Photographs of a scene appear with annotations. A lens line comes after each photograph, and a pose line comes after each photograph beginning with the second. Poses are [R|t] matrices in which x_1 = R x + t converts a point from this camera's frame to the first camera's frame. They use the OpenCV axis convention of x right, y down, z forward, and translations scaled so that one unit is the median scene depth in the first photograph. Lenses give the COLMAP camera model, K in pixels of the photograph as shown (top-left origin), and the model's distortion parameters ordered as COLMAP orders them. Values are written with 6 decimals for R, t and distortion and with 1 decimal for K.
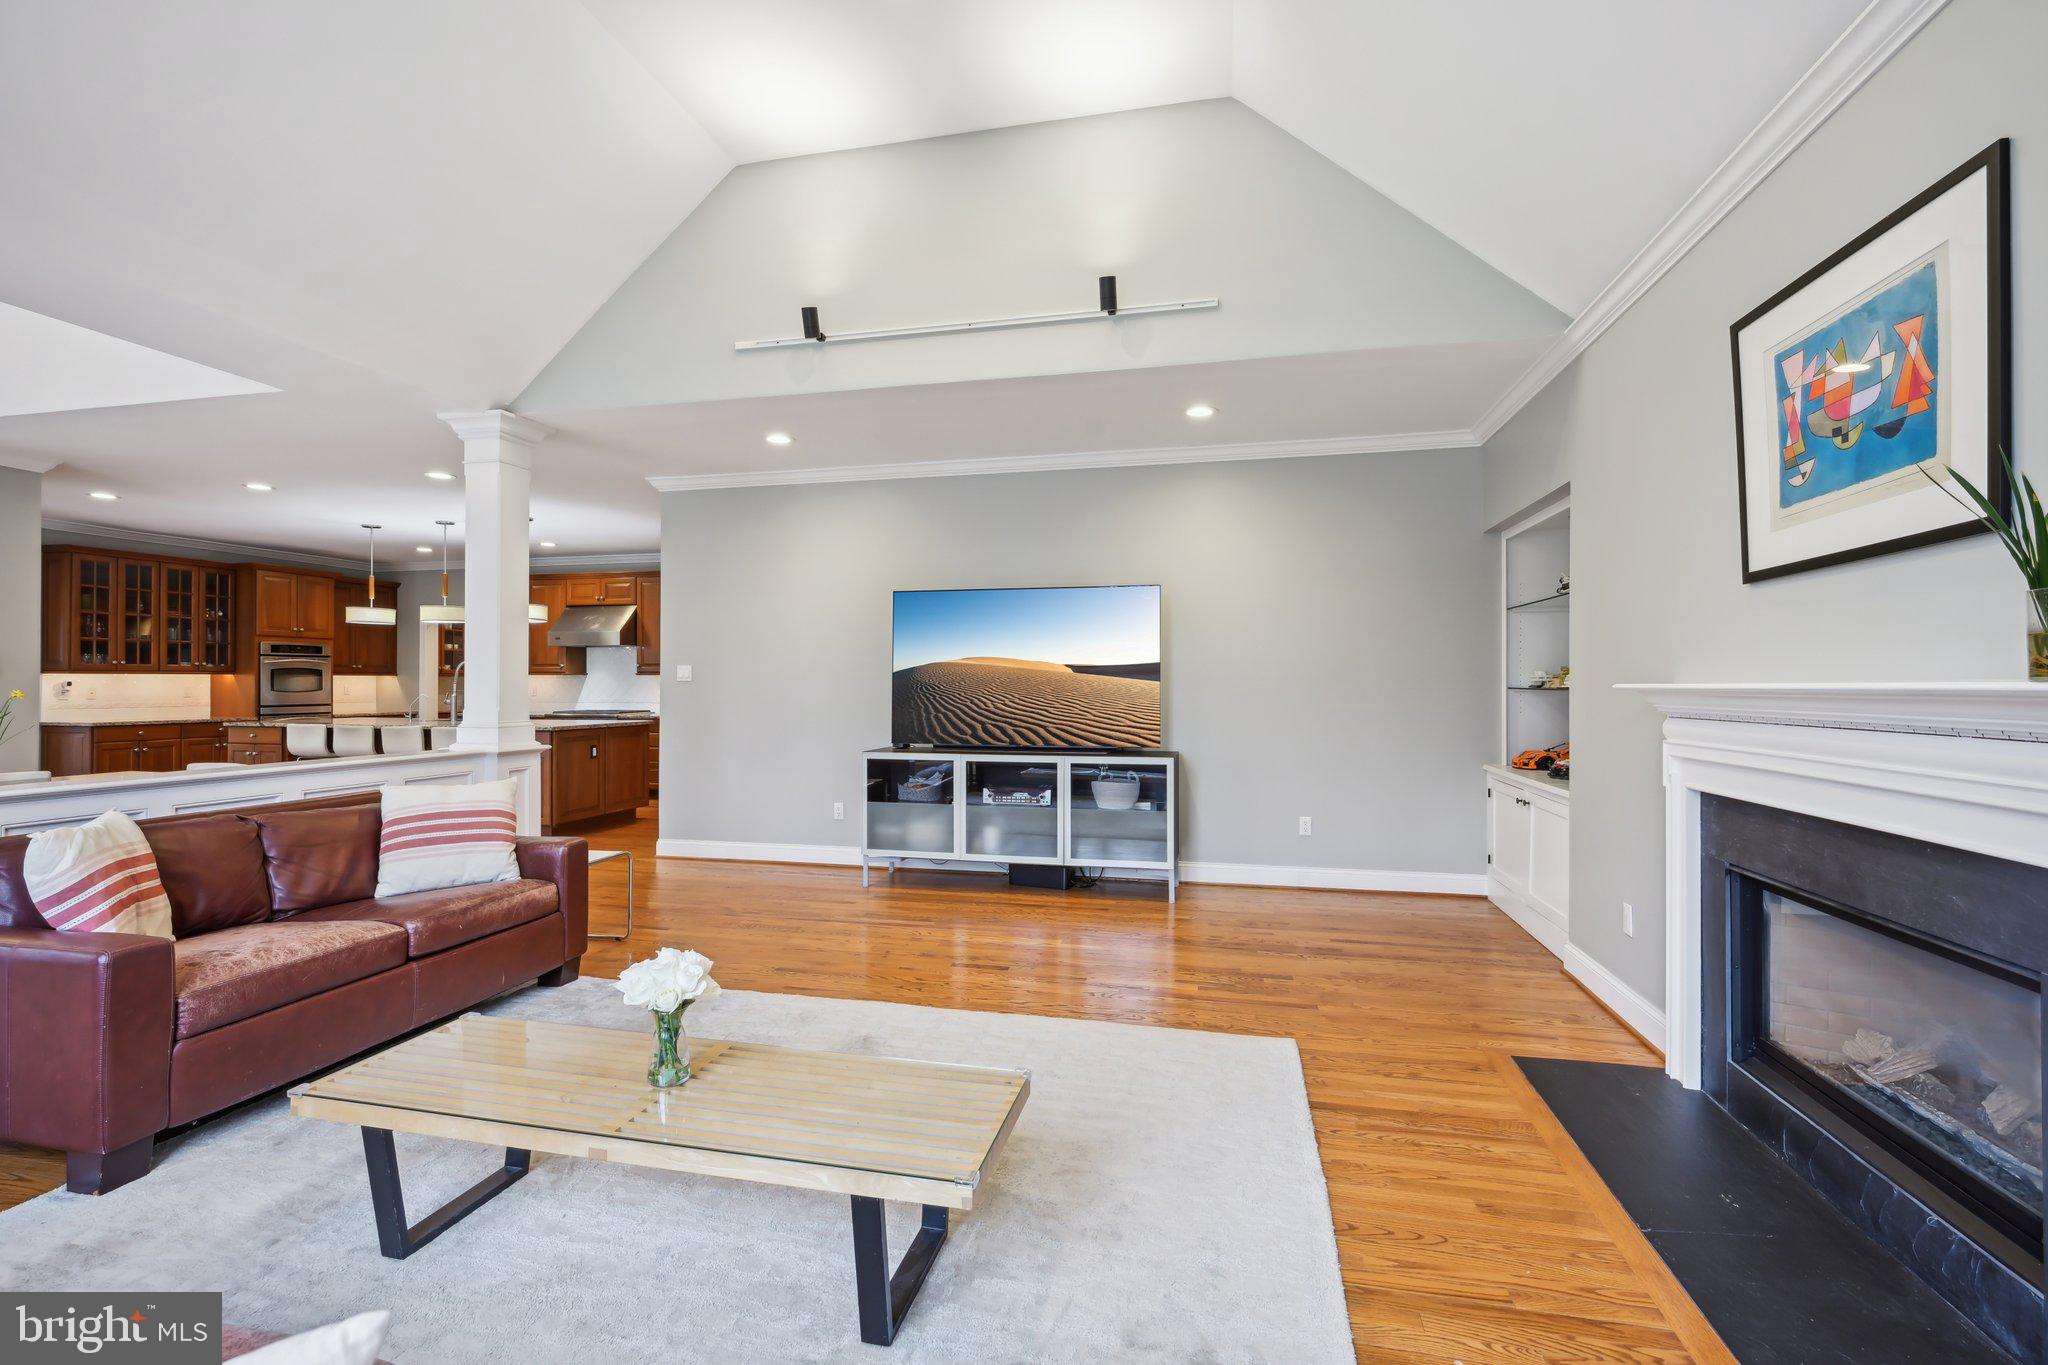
lens RADIAL K [[907.7, 0, 1020.6], [0, 907.7, 678.9], [0, 0, 1]] dist [0.000064, -0.000452]
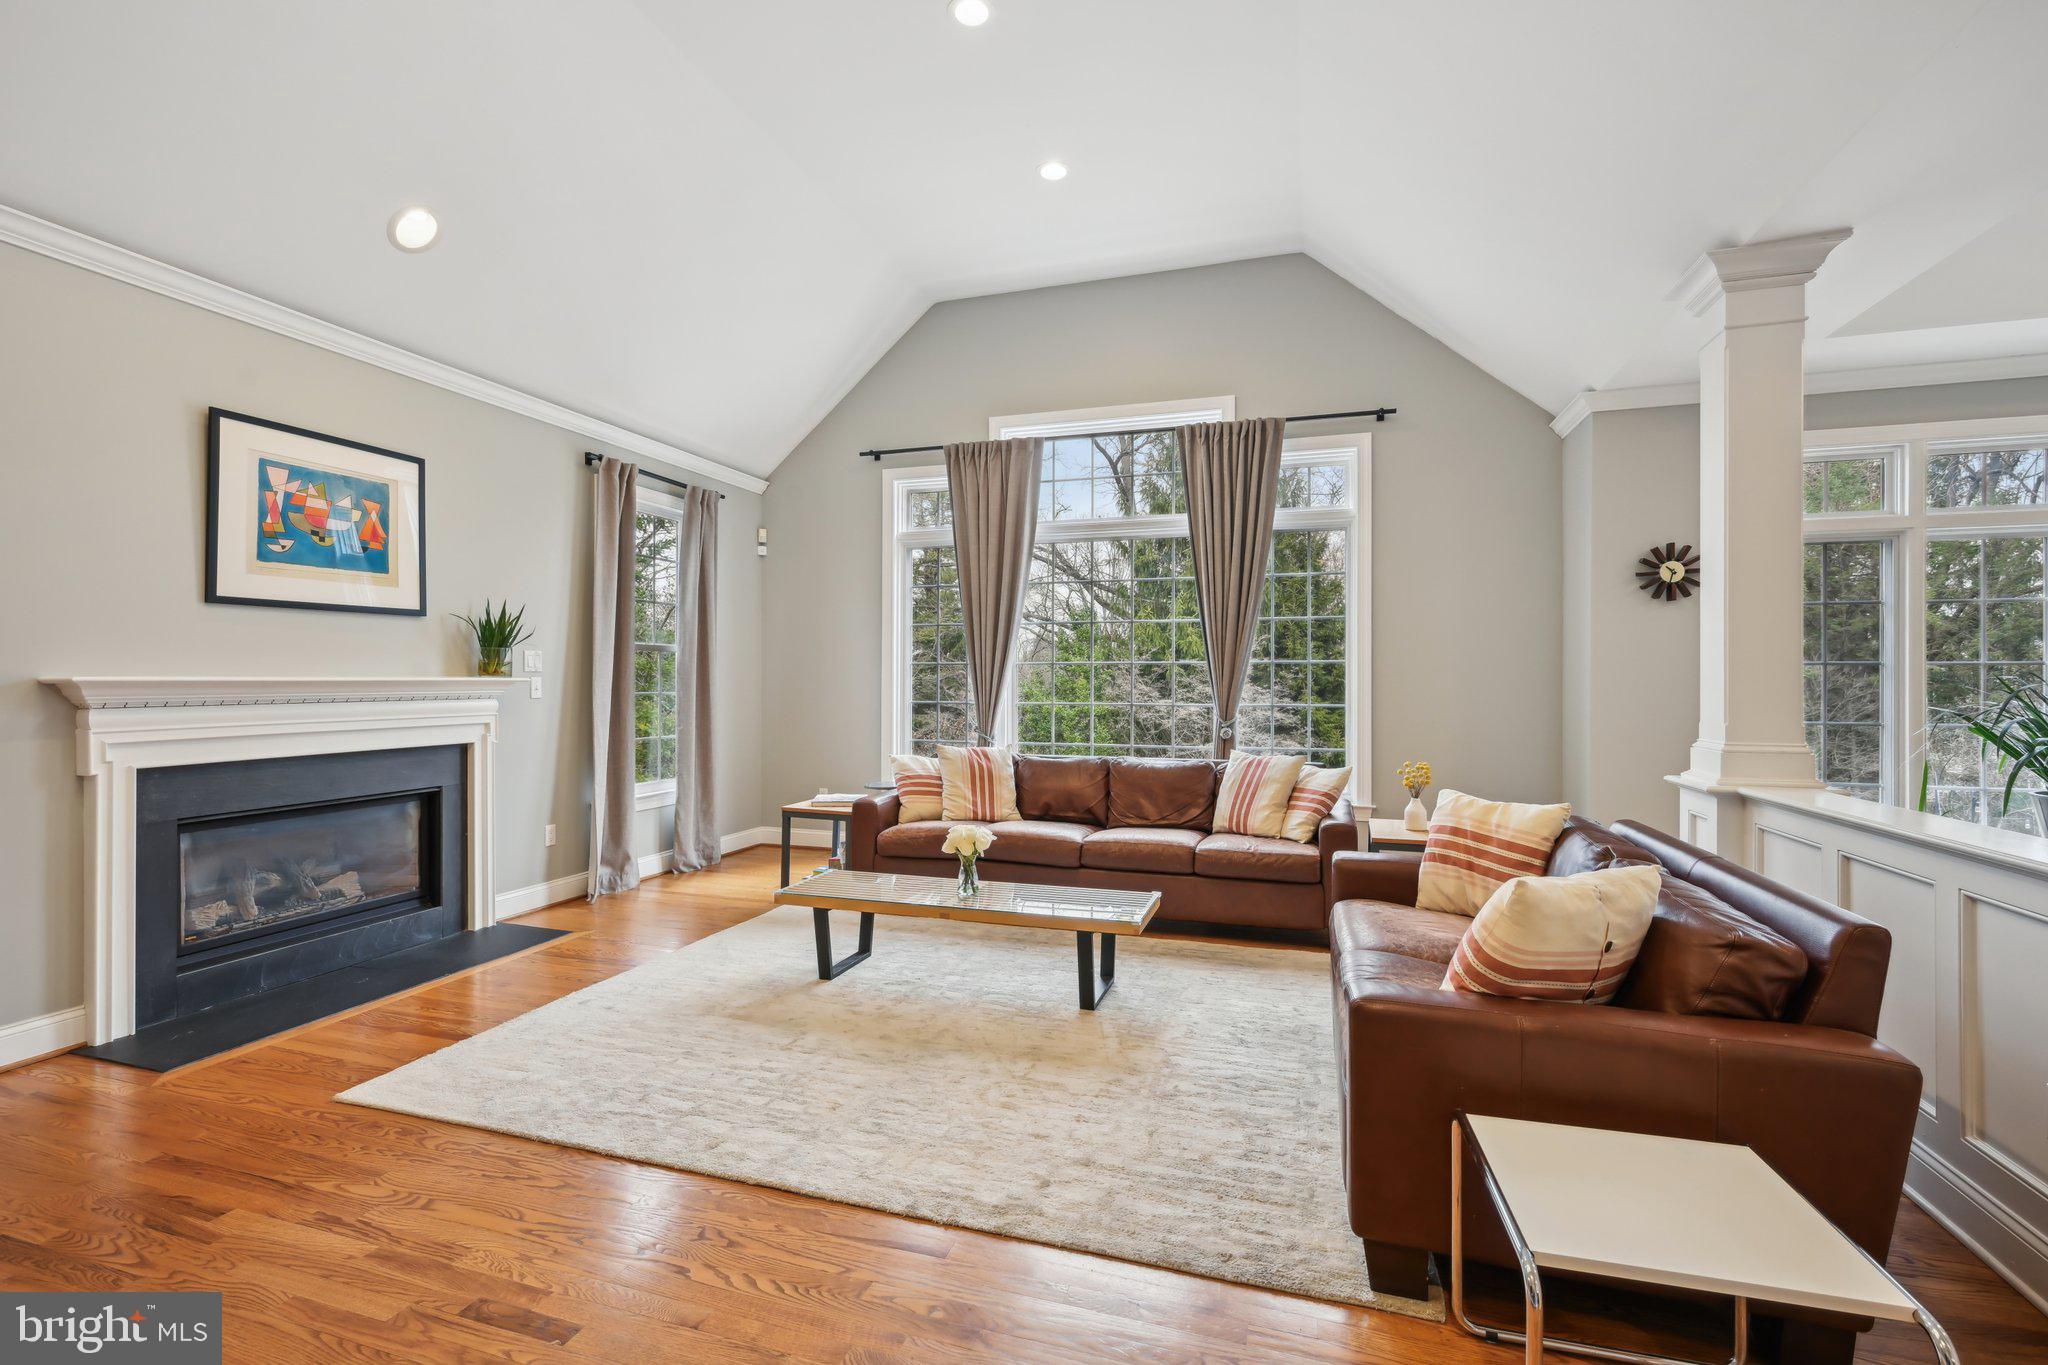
lens RADIAL K [[907.7, 0, 1020.6], [0, 907.7, 678.9], [0, 0, 1]] dist [0.000064, -0.000452]
pose [[-0.996532, -0.002708, 0.083171, -0.467201], [-0.003396, 0.999961, -0.008130, 0.013757], [-0.083146, -0.008384, -0.996502, 2.053378]]
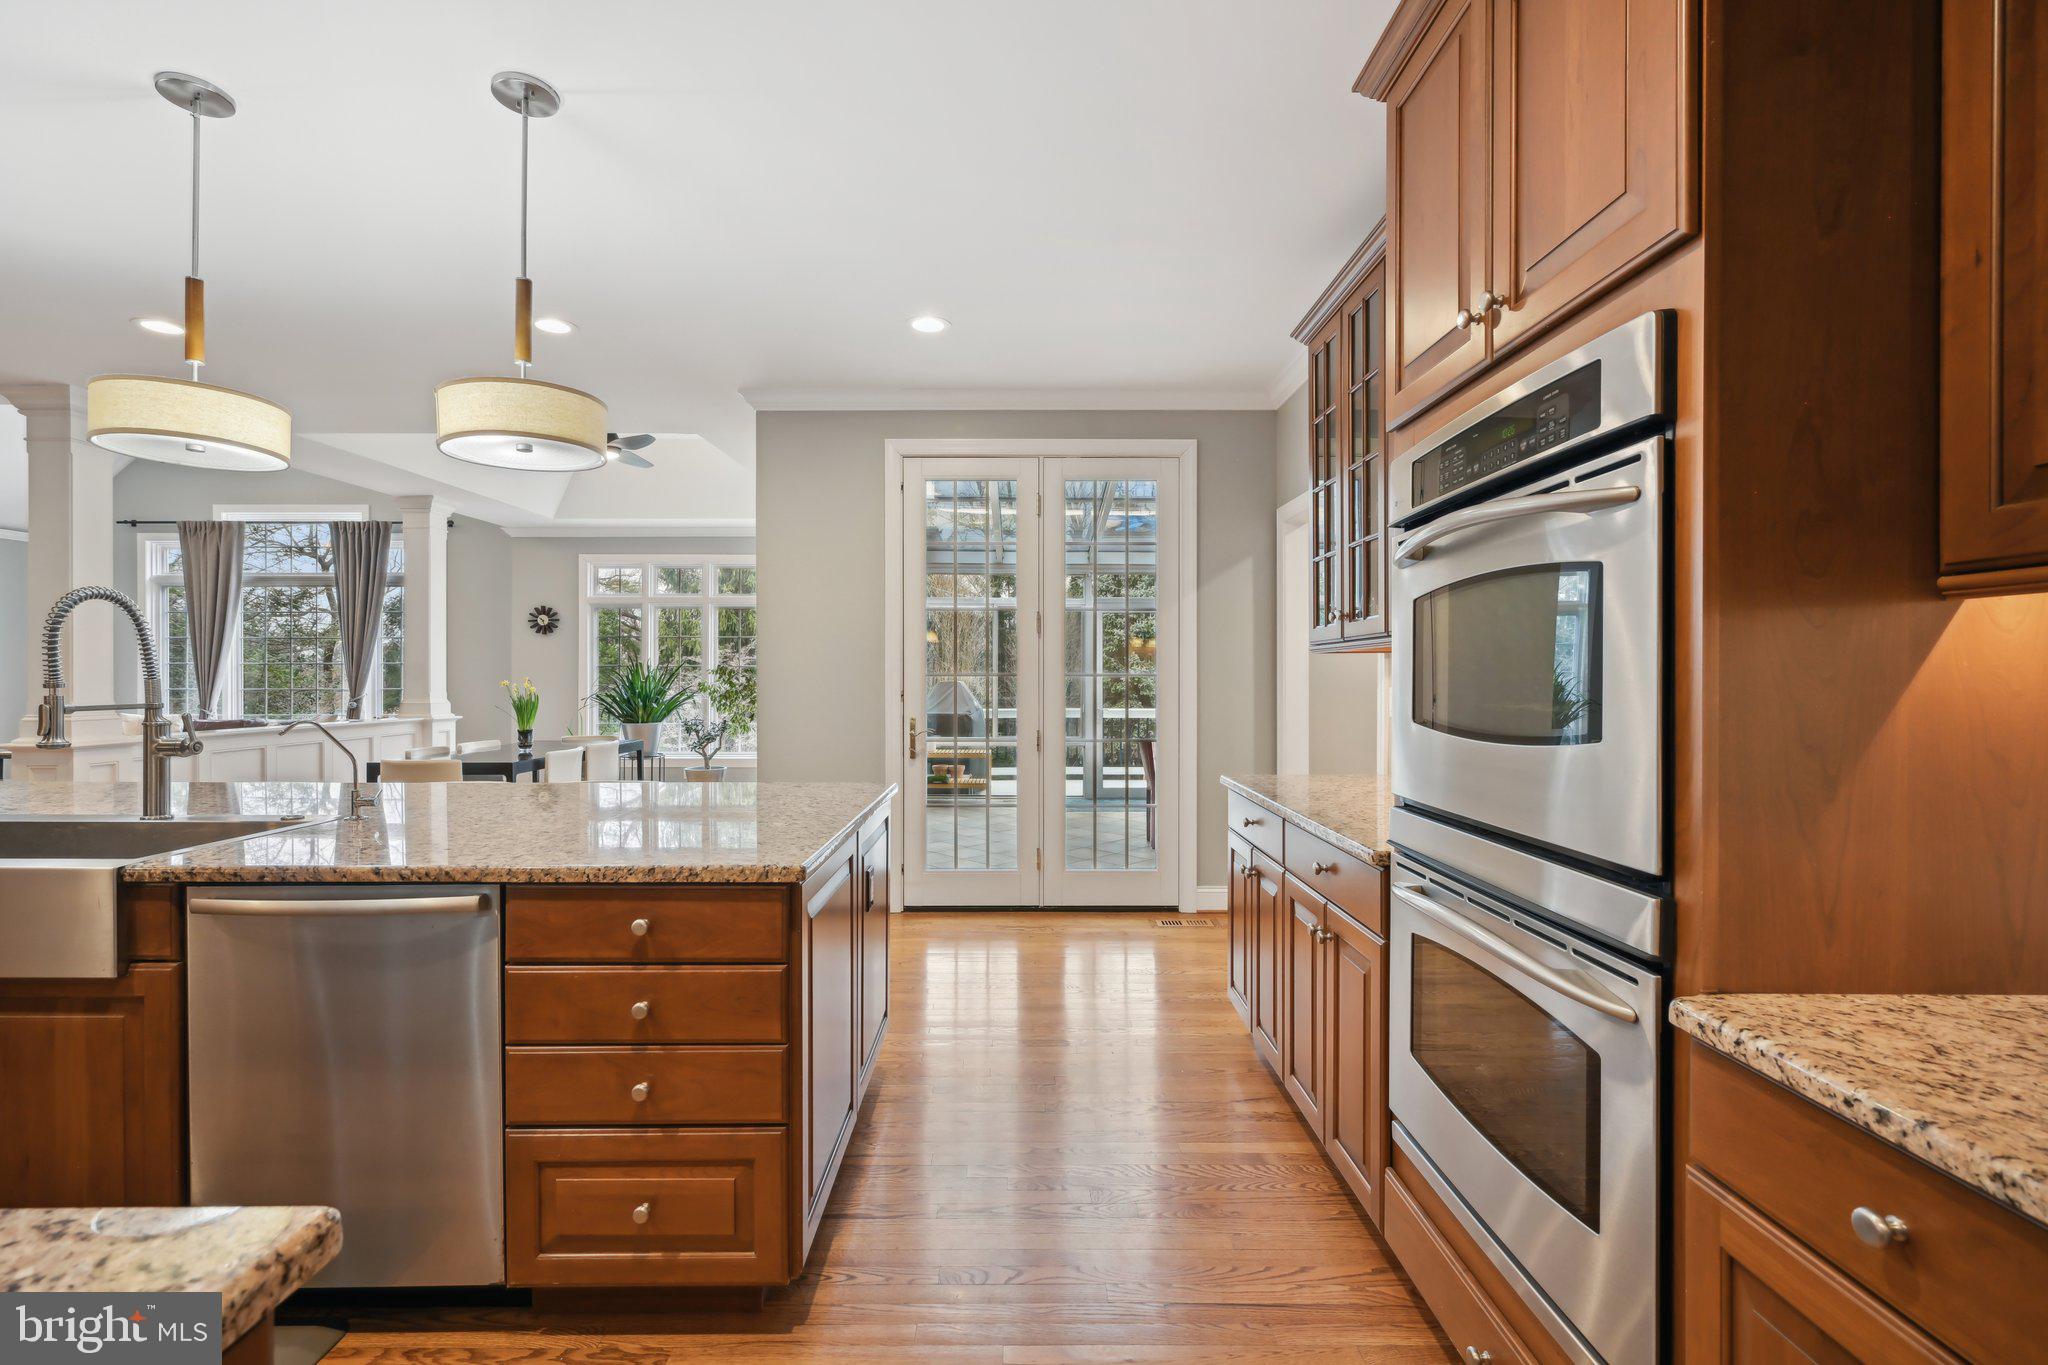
lens RADIAL K [[907.7, 0, 1020.6], [0, 907.7, 678.9], [0, 0, 1]] dist [0.000064, -0.000452]
pose [[-0.973385, -0.000705, -0.229173, -2.444778], [-0.000213, 0.999998, -0.002171, 0.024732], [0.229174, -0.002065, -0.973383, 3.955558]]
